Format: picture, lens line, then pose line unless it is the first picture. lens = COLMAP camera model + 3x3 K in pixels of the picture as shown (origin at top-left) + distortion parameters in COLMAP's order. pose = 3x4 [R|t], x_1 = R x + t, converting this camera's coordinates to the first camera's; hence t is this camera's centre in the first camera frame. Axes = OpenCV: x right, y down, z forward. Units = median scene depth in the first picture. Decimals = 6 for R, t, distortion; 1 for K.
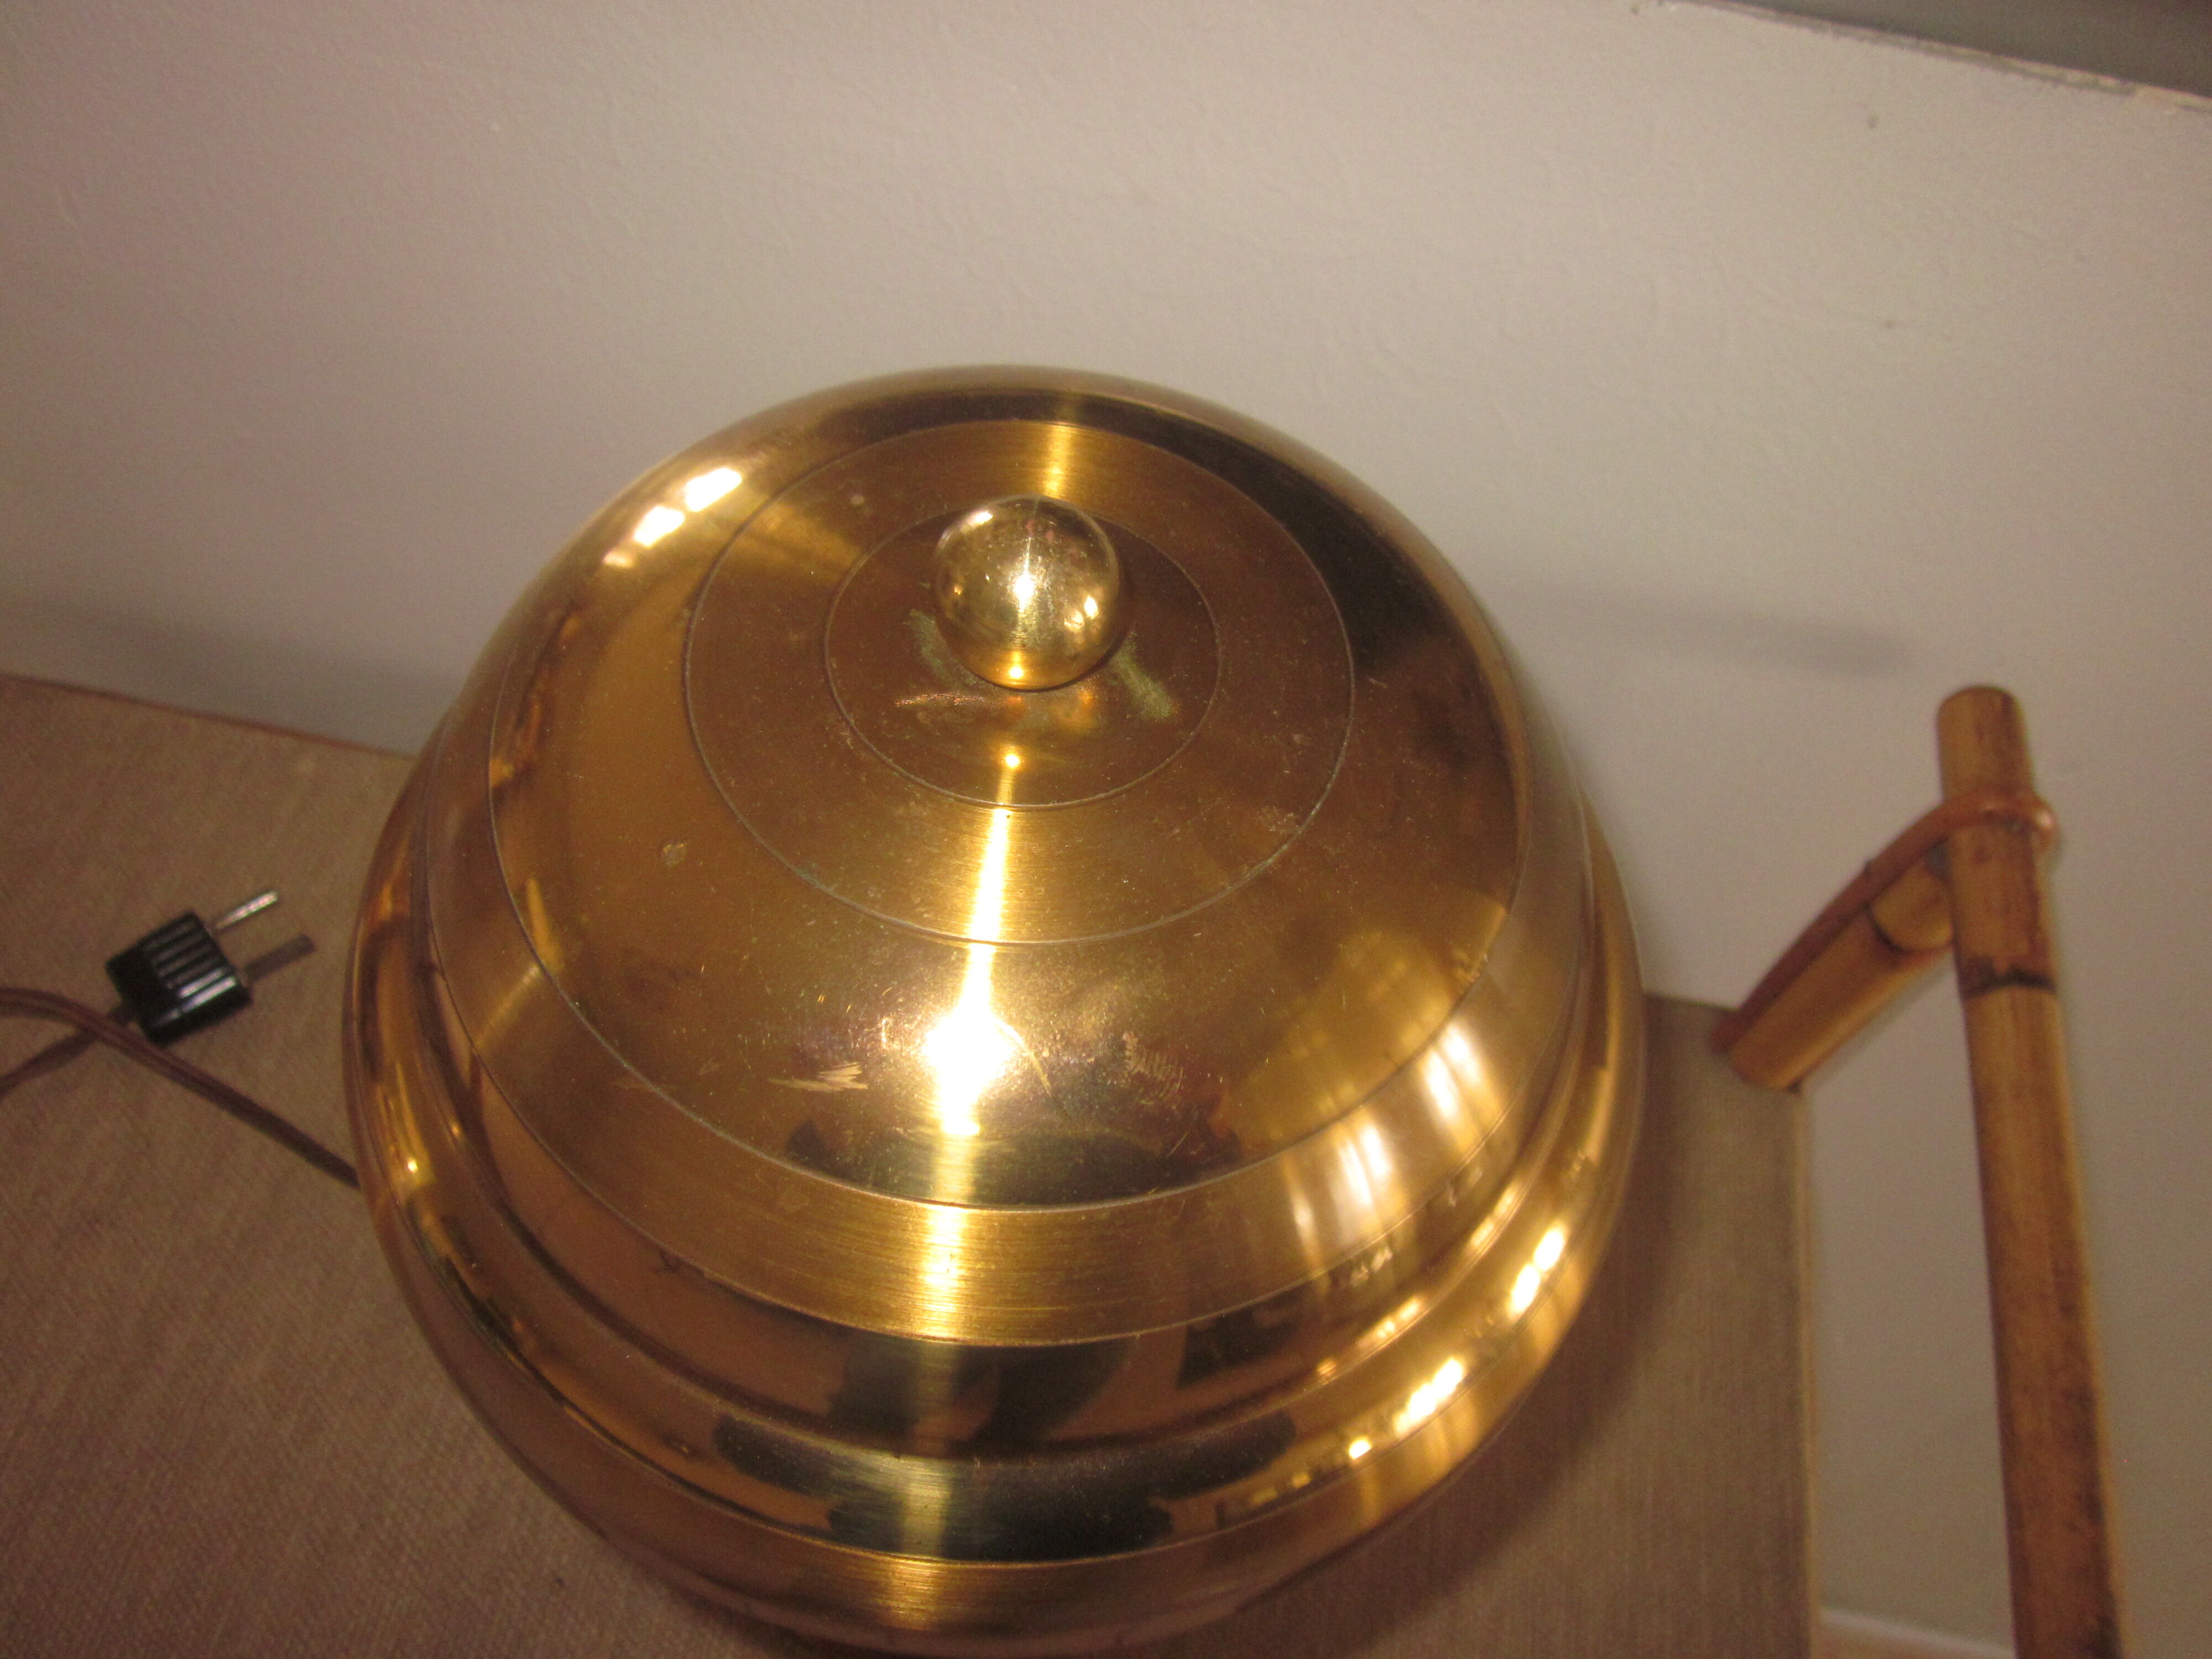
lens RADIAL K [[1865.1, 0, 1106.0], [0, 1865.1, 829.5], [0, 0, 1]] dist [-0.009278, -0.004432]
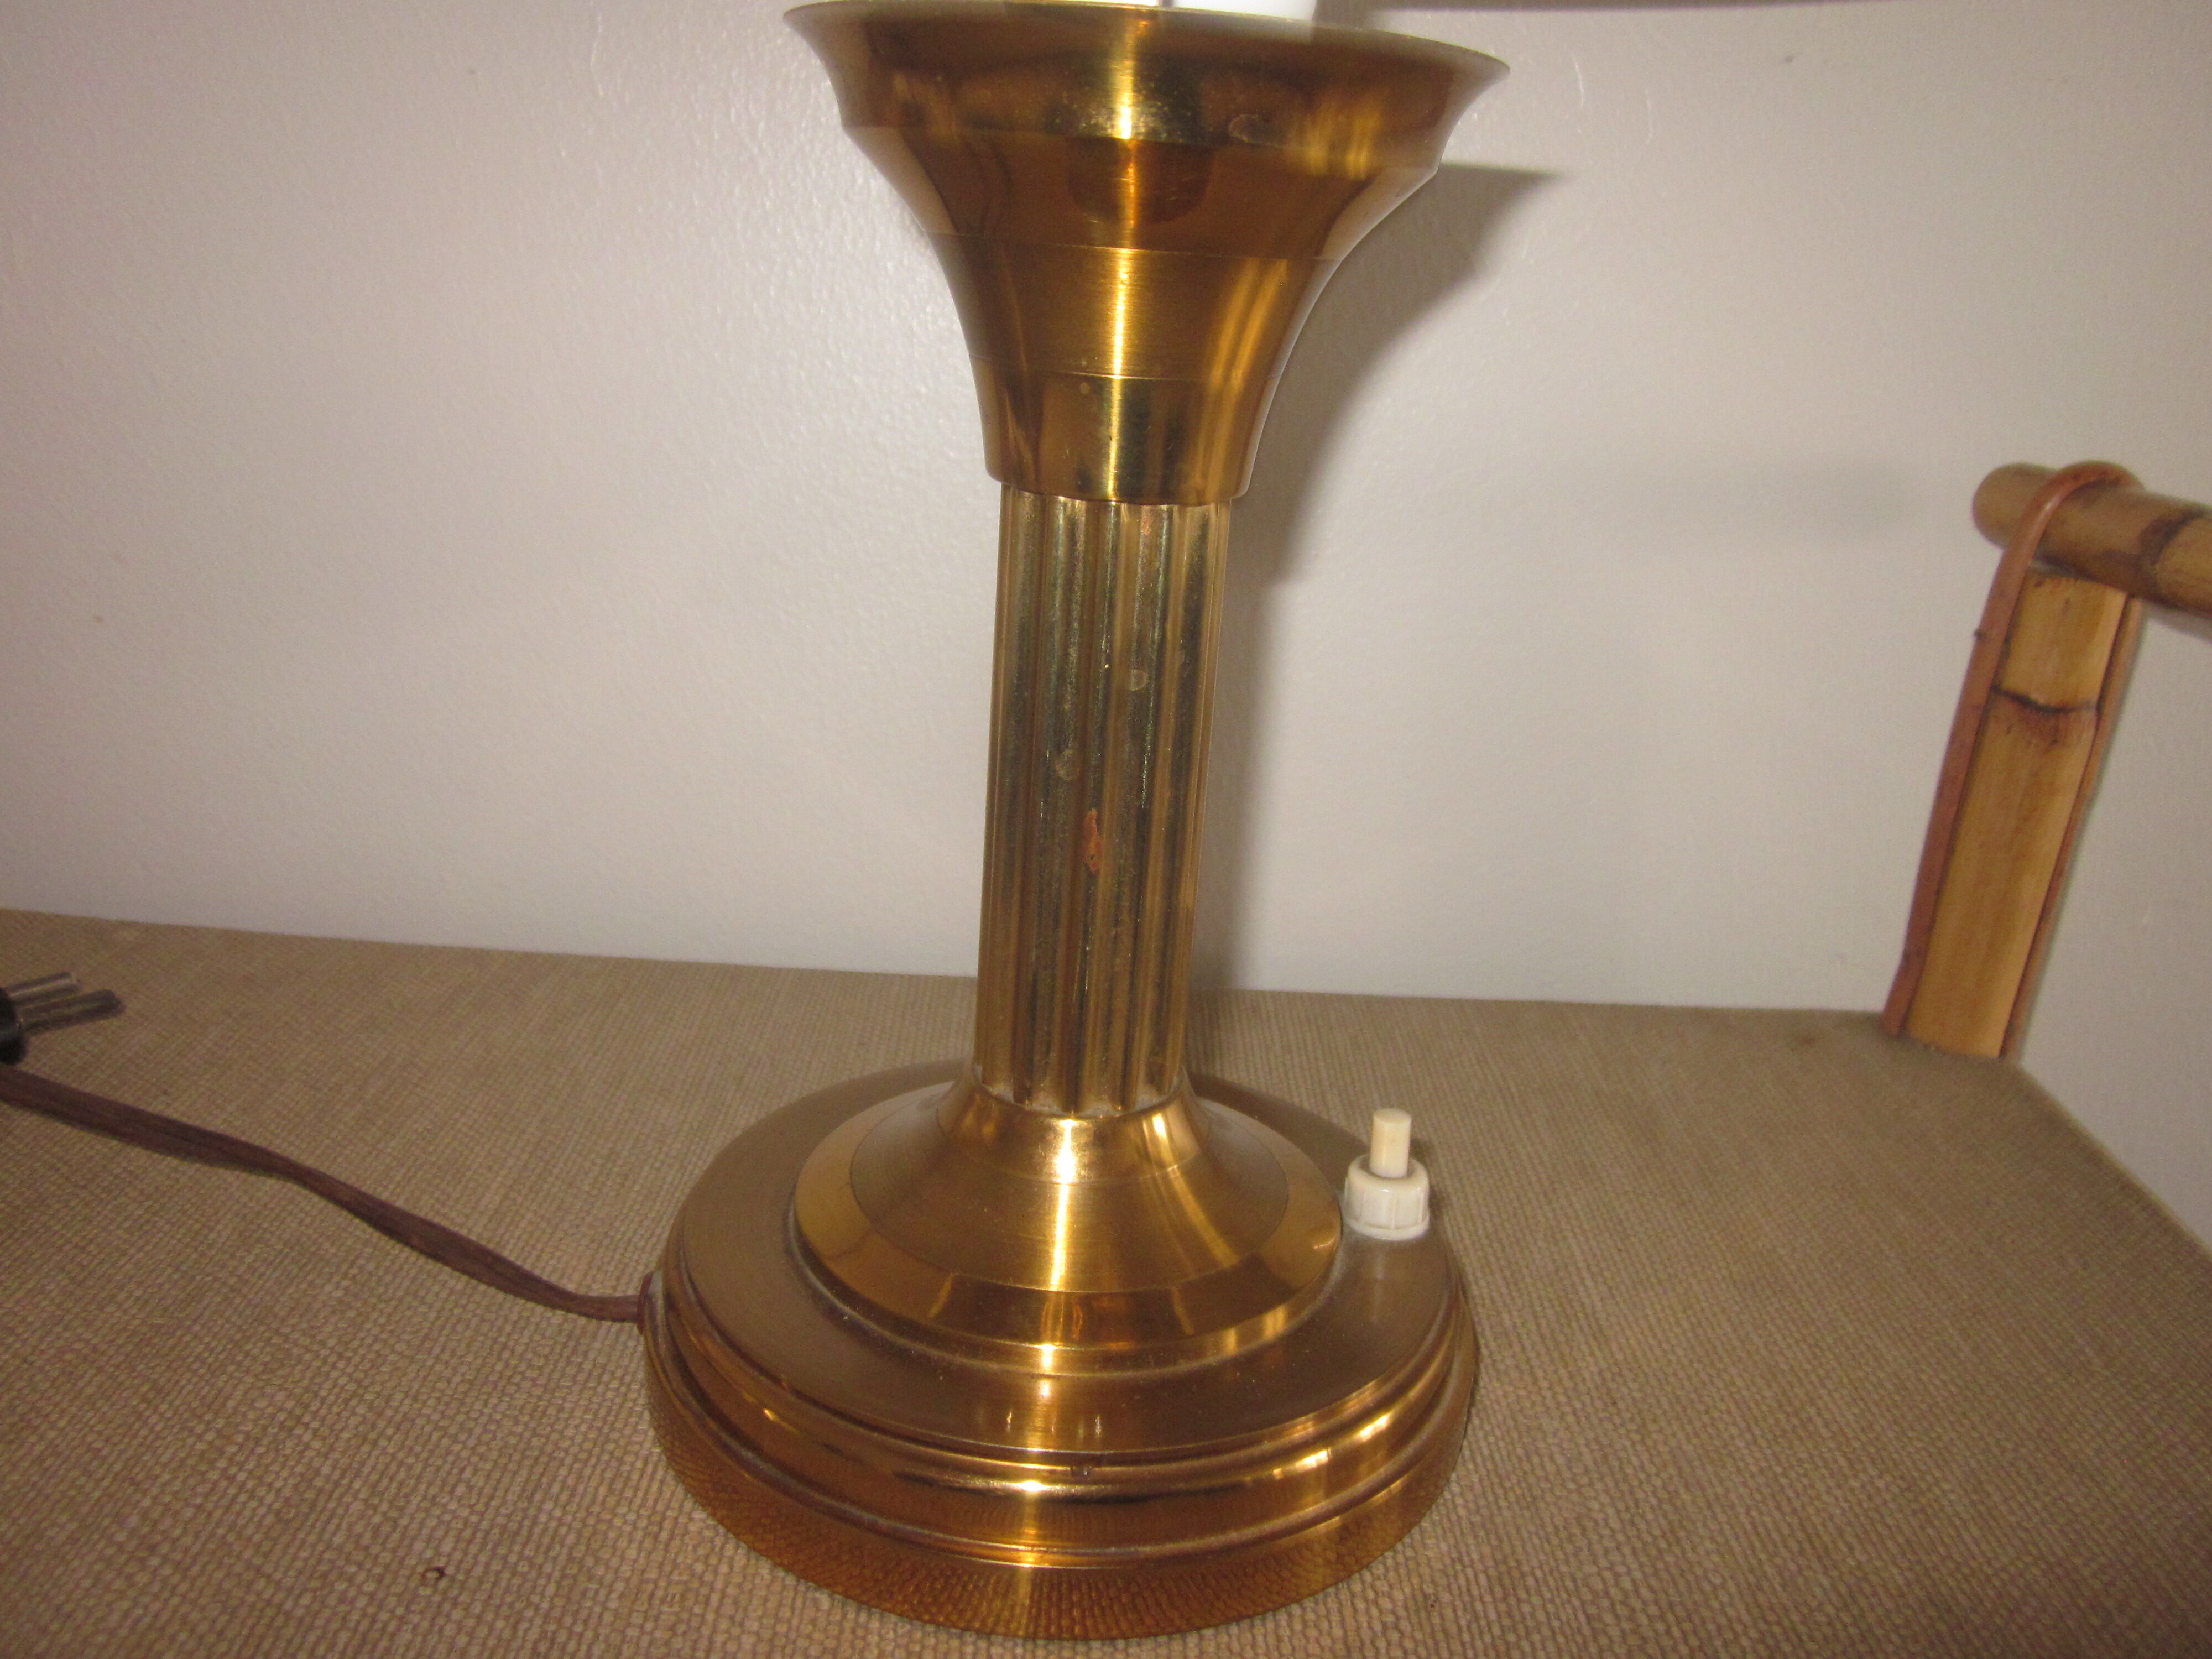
lens RADIAL K [[1829.5, 0, 1106.0], [0, 1829.5, 829.5], [0, 0, 1]] dist [-0.029185, 0.011361]
pose [[0.985612, -0.092324, 0.141581, -0.149565], [0.159826, 0.781614, -0.602939, 0.590094], [-0.054995, 0.616892, 0.785124, 0.413131]]
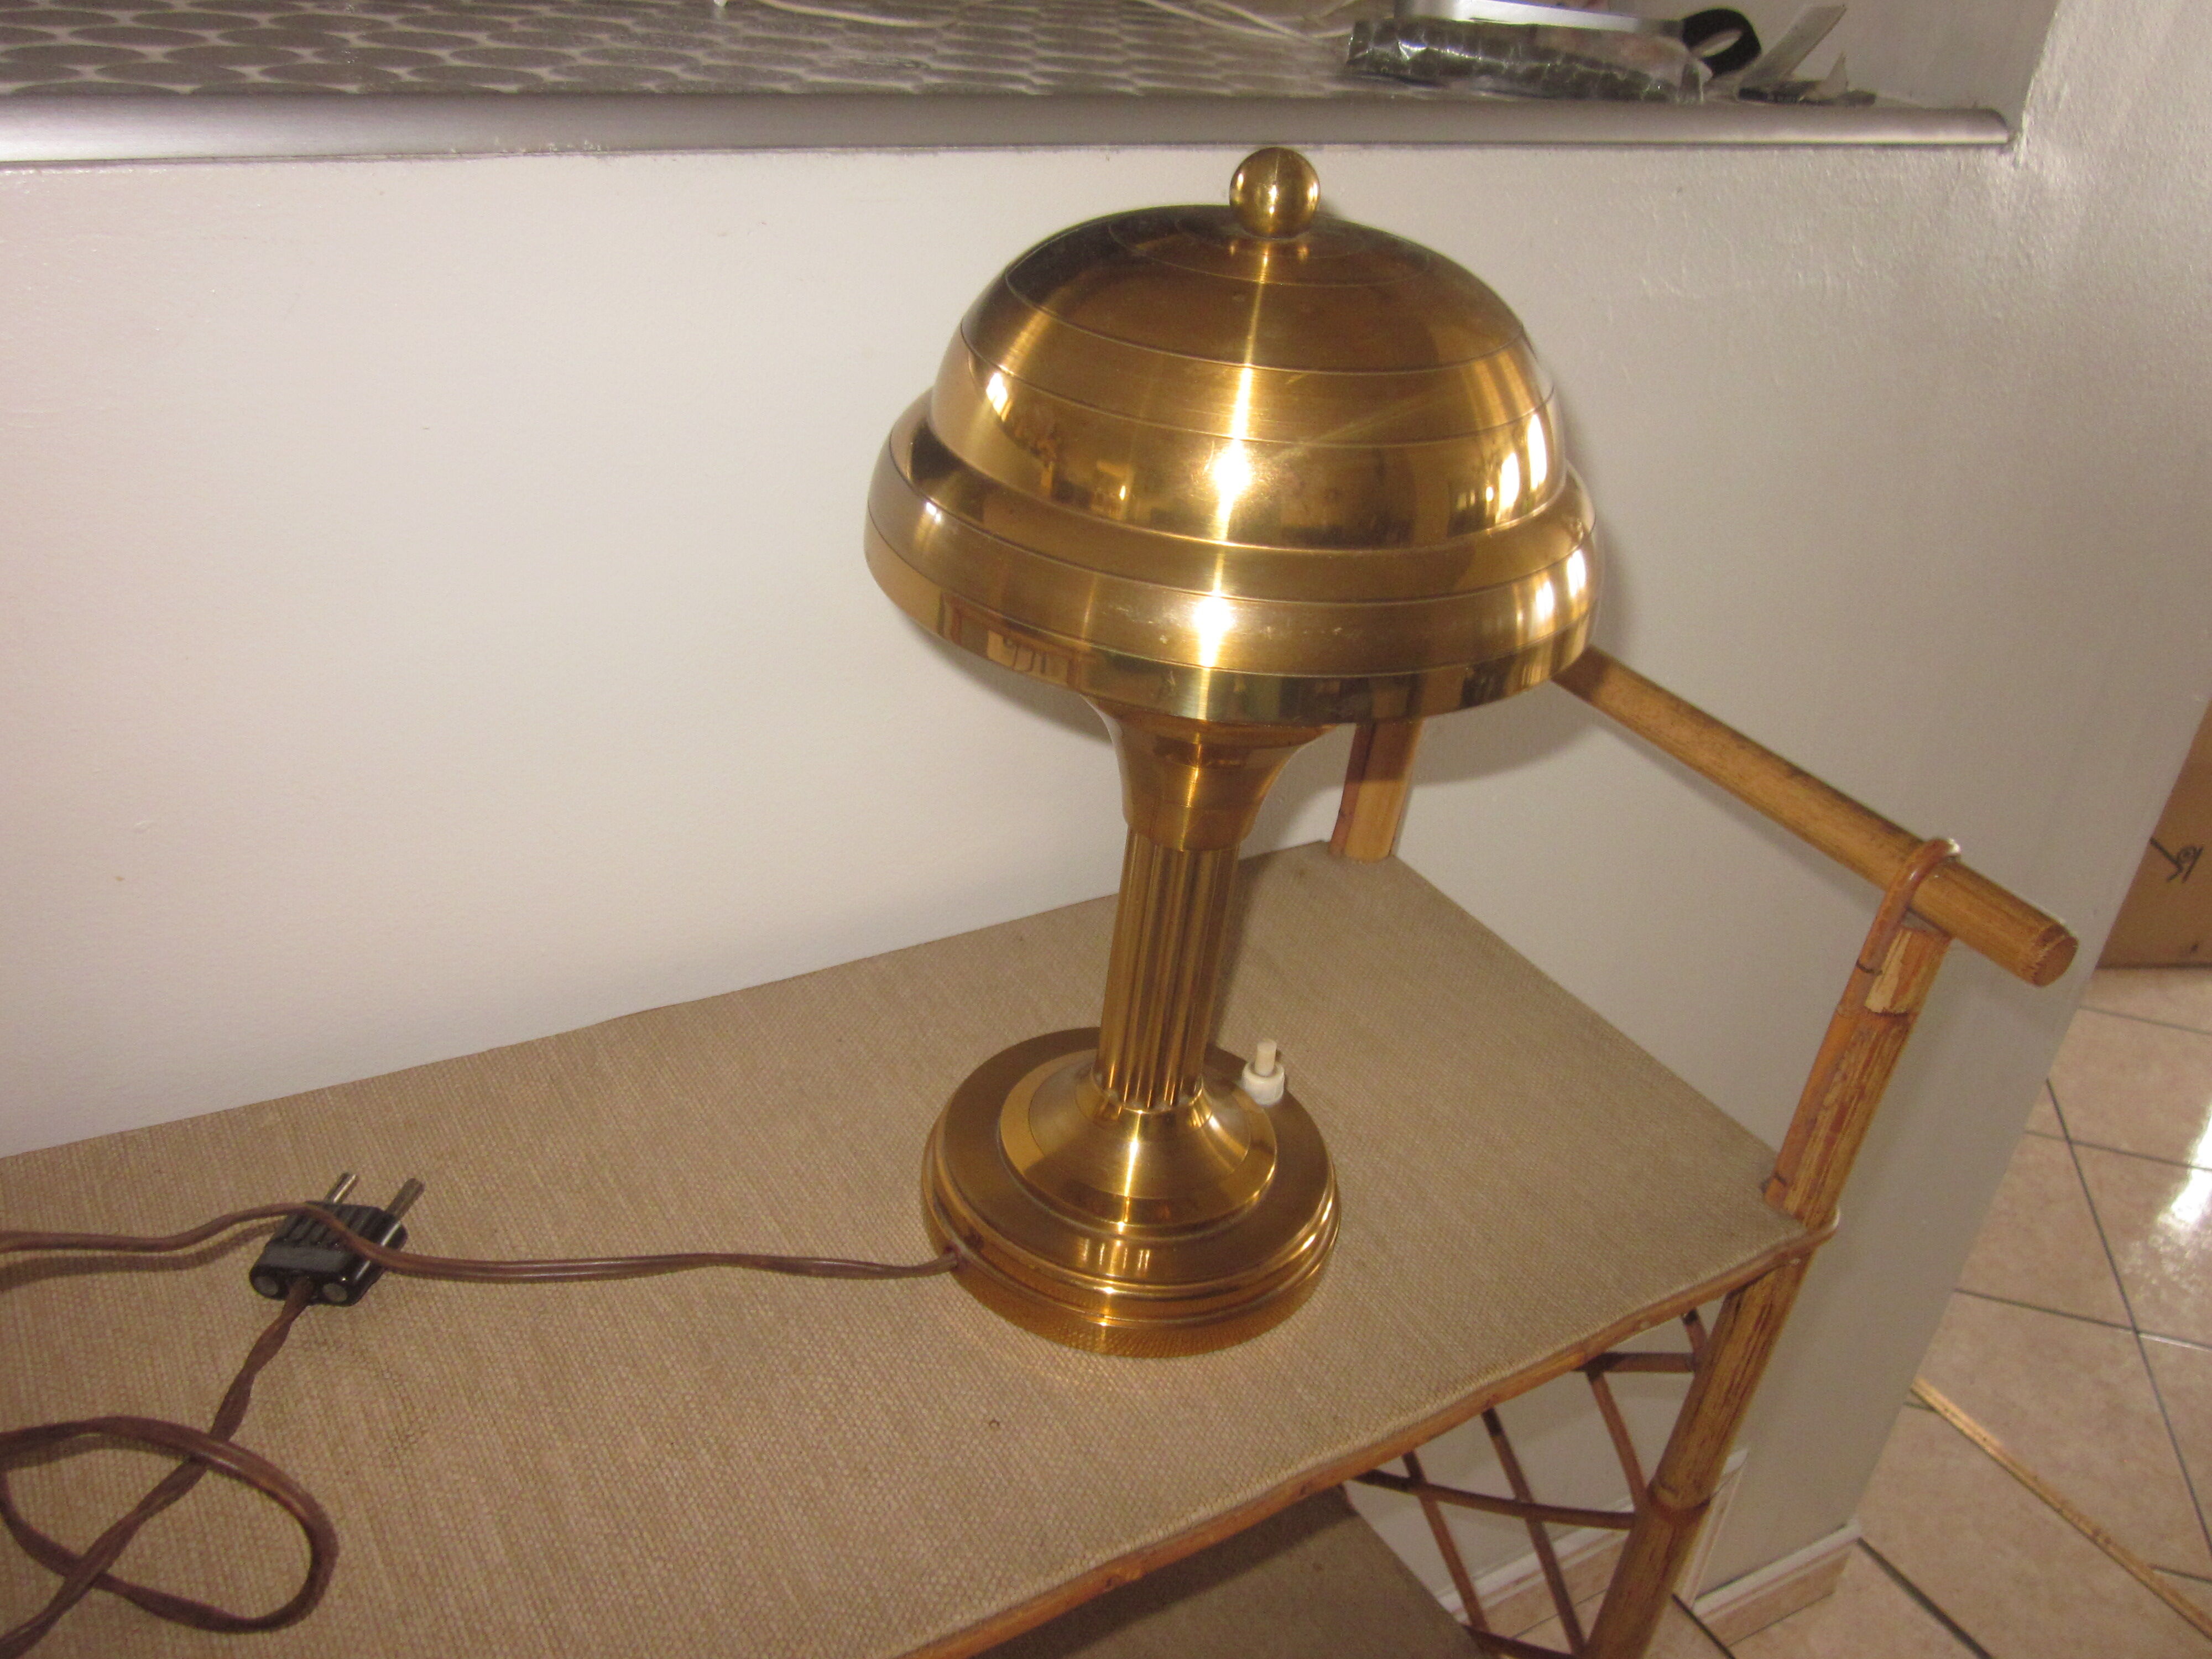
lens RADIAL K [[1824.1, 0, 1100.5], [0, 1824.1, 820.1], [0, 0, 1]] dist [-0.002336, -0.000034]
pose [[0.749942, -0.345785, 0.563933, -0.750977], [0.532390, 0.821478, -0.204292, 0.361826], [-0.392617, 0.453439, 0.800153, -0.107100]]
